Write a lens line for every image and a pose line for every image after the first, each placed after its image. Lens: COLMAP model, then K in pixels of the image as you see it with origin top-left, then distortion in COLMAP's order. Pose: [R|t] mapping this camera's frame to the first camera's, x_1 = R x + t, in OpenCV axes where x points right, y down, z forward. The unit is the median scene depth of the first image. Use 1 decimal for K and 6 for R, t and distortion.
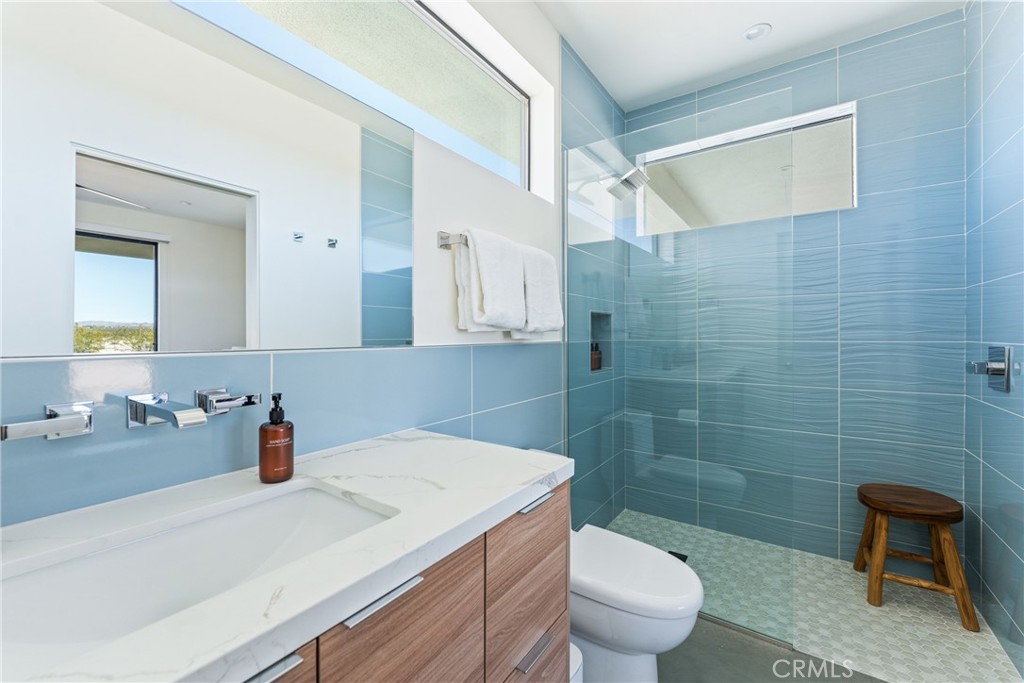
lens RADIAL K [[412.0, 0, 517.0], [0, 412.0, 334.7], [0, 0, 1]] dist [-0.008368, -0.000558]
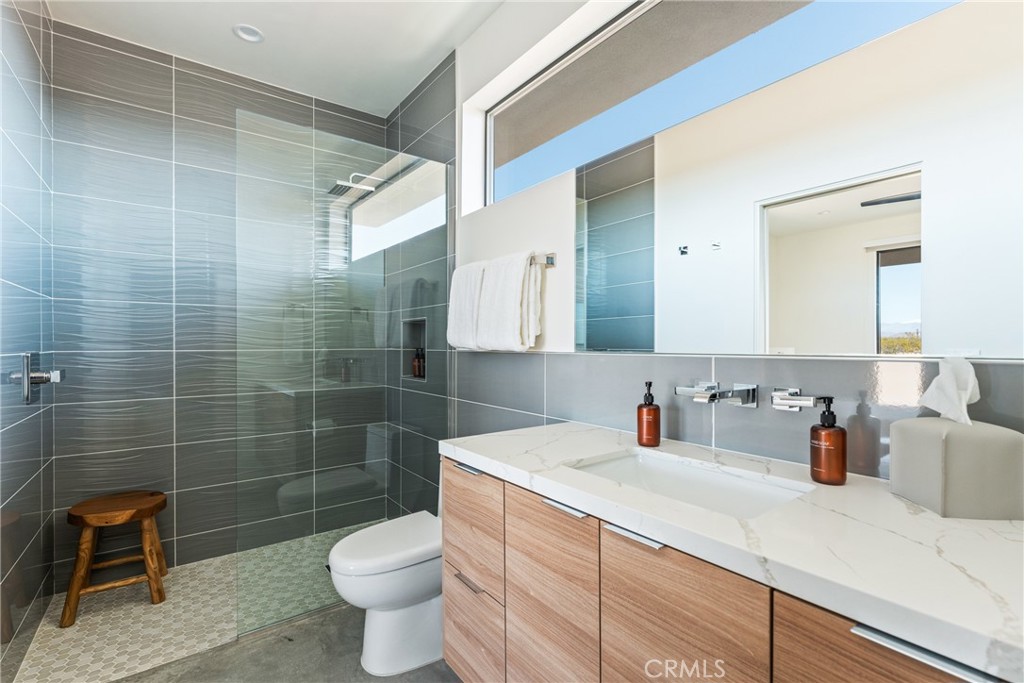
lens RADIAL K [[467.6, 0, 516.1], [0, 467.6, 339.6], [0, 0, 1]] dist [-0.005025, 0.000227]
pose [[-0.313182, 0.009863, -0.949642, 1.016689], [-0.000976, 0.999942, 0.010708, -0.019222], [0.949693, 0.004280, -0.313154, 1.032691]]
